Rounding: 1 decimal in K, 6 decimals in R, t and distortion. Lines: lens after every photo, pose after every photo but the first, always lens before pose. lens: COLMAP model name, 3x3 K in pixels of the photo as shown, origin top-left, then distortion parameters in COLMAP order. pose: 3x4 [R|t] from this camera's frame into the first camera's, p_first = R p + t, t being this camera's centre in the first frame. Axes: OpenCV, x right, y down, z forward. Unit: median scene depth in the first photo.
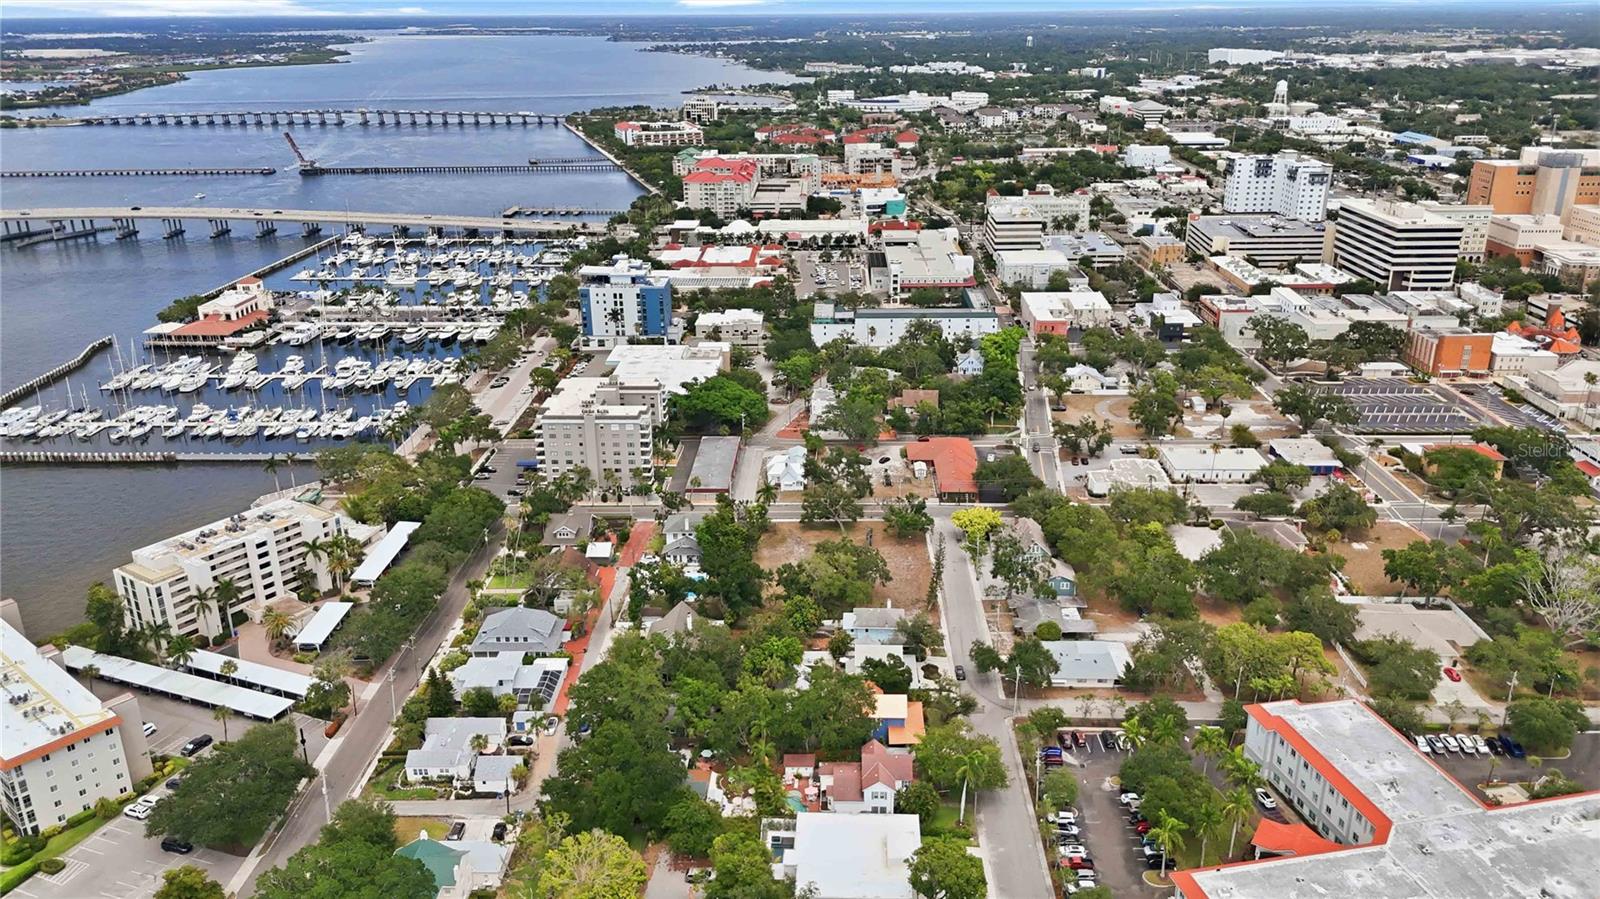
lens RADIAL K [[1183.1, 0, 806.6], [0, 1183.1, 447.4], [0, 0, 1]] dist [0.081768, -0.093439]
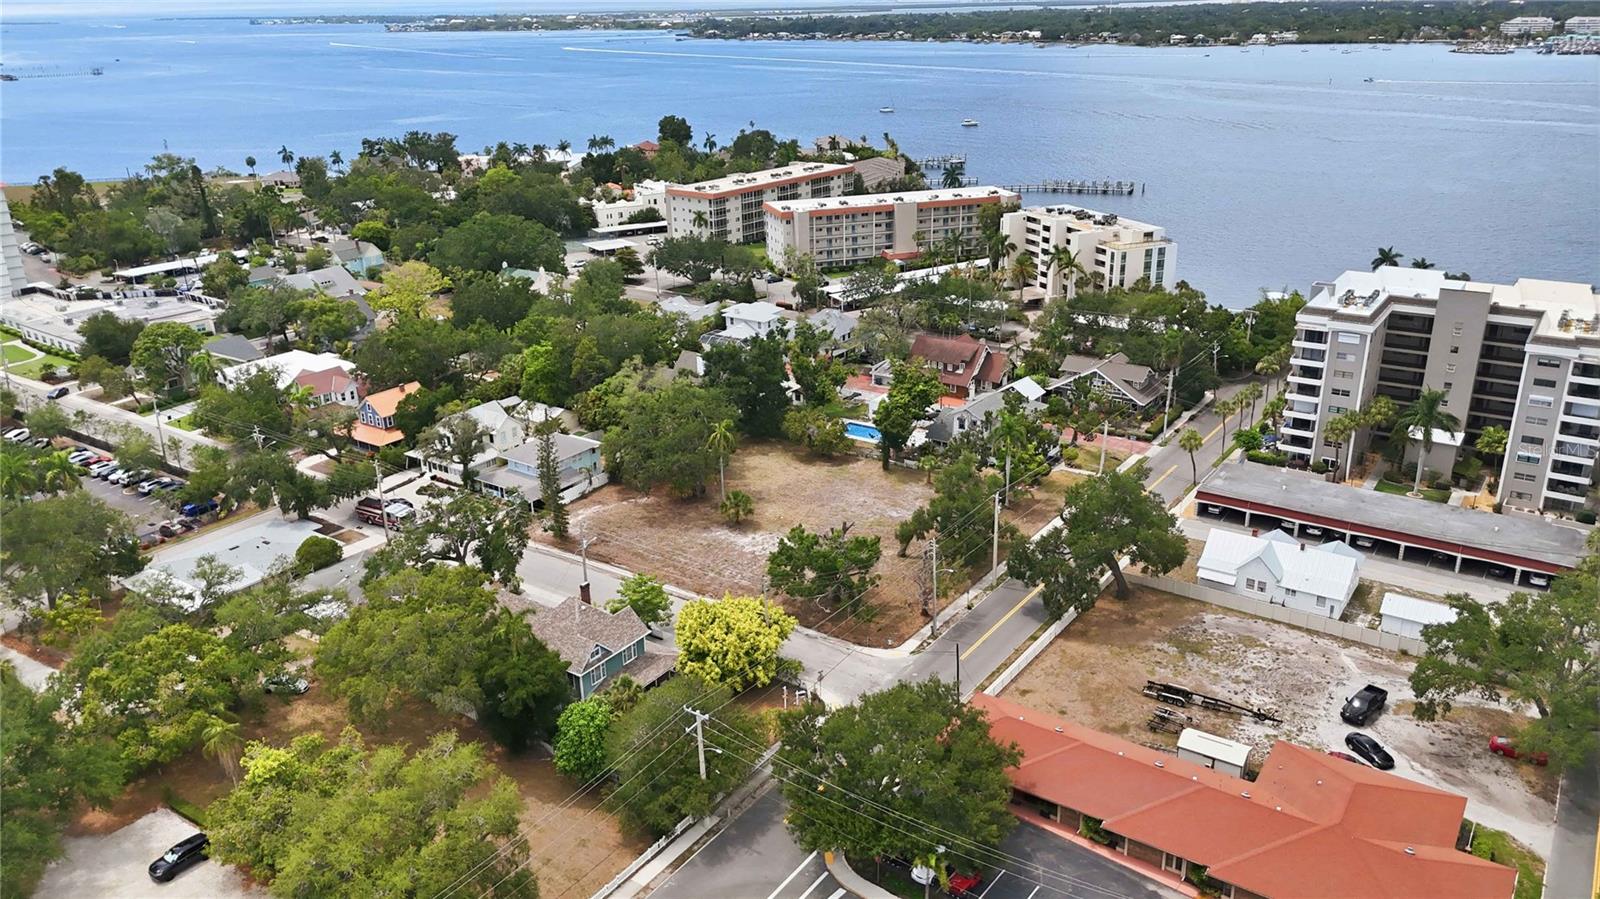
lens RADIAL K [[1146.1, 0, 751.8], [0, 1146.1, 449.7], [0, 0, 1]] dist [0.070220, -0.060427]
pose [[-0.548835, 0.323582, -0.770762, 0.297201], [-0.267288, 0.805705, 0.528579, -0.131833], [0.792046, 0.496118, -0.355710, 0.765275]]
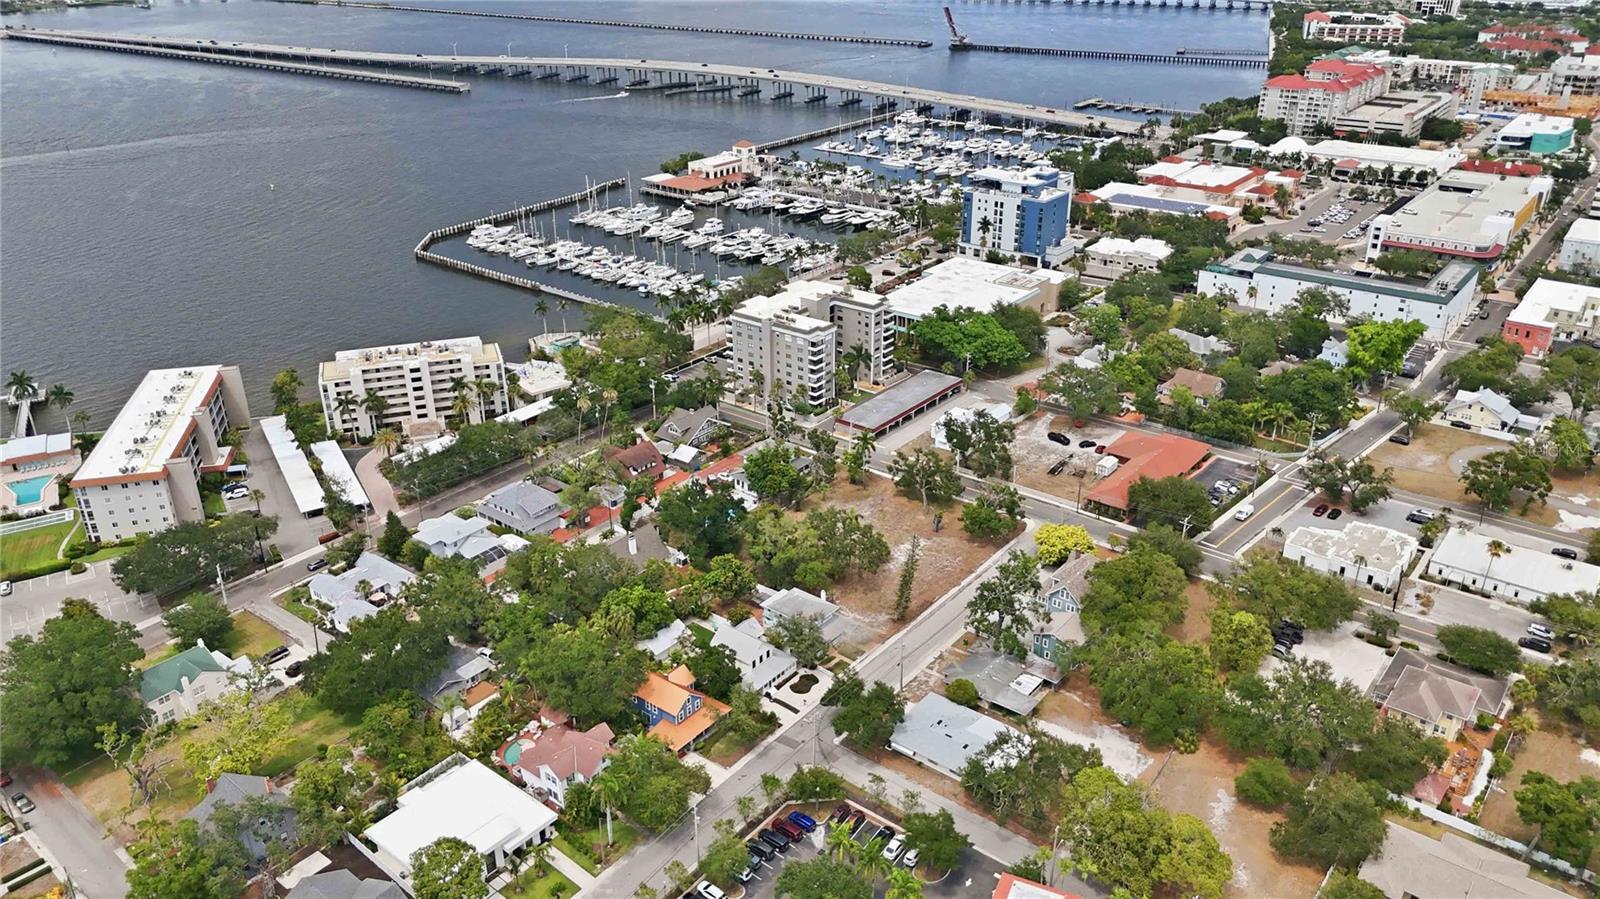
lens RADIAL K [[1183.1, 0, 806.6], [0, 1183.1, 447.4], [0, 0, 1]] dist [0.081768, -0.093439]
pose [[0.799807, 0.255732, -0.543056, 0.300076], [-0.205345, 0.966689, 0.152796, -0.061492], [0.564041, -0.010694, 0.825678, 0.164540]]
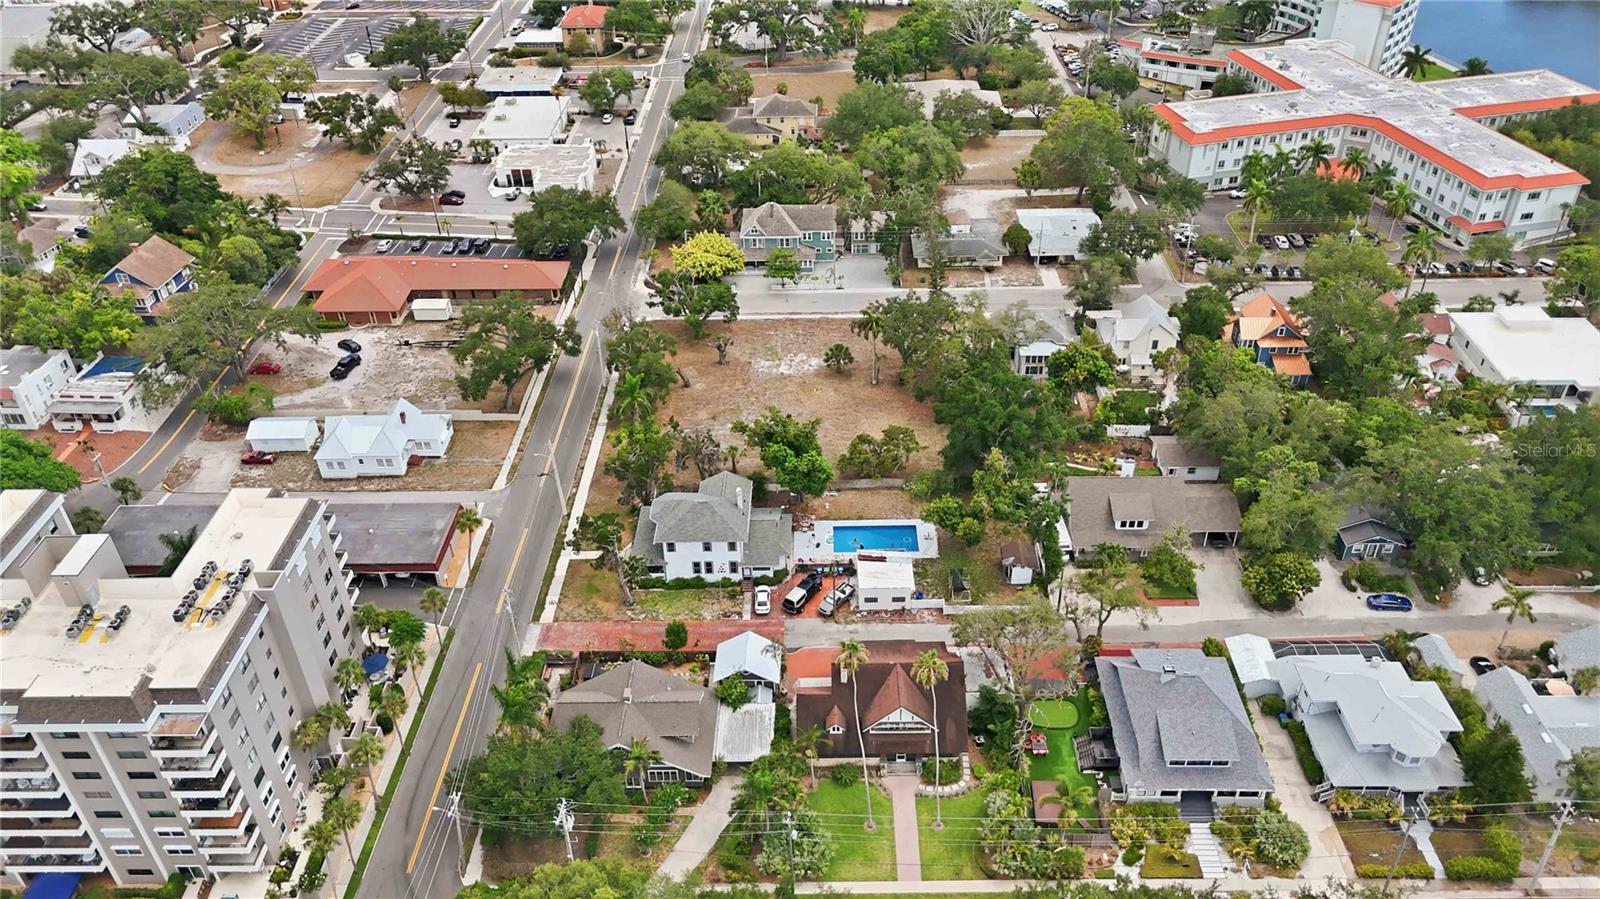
lens RADIAL K [[1183.1, 0, 806.6], [0, 1183.1, 447.4], [0, 0, 1]] dist [0.081768, -0.093439]
pose [[-0.017637, -0.558461, 0.829344, -0.333379], [0.363113, 0.769261, 0.525724, -0.130640], [-0.931578, 0.310418, 0.189217, 0.593037]]
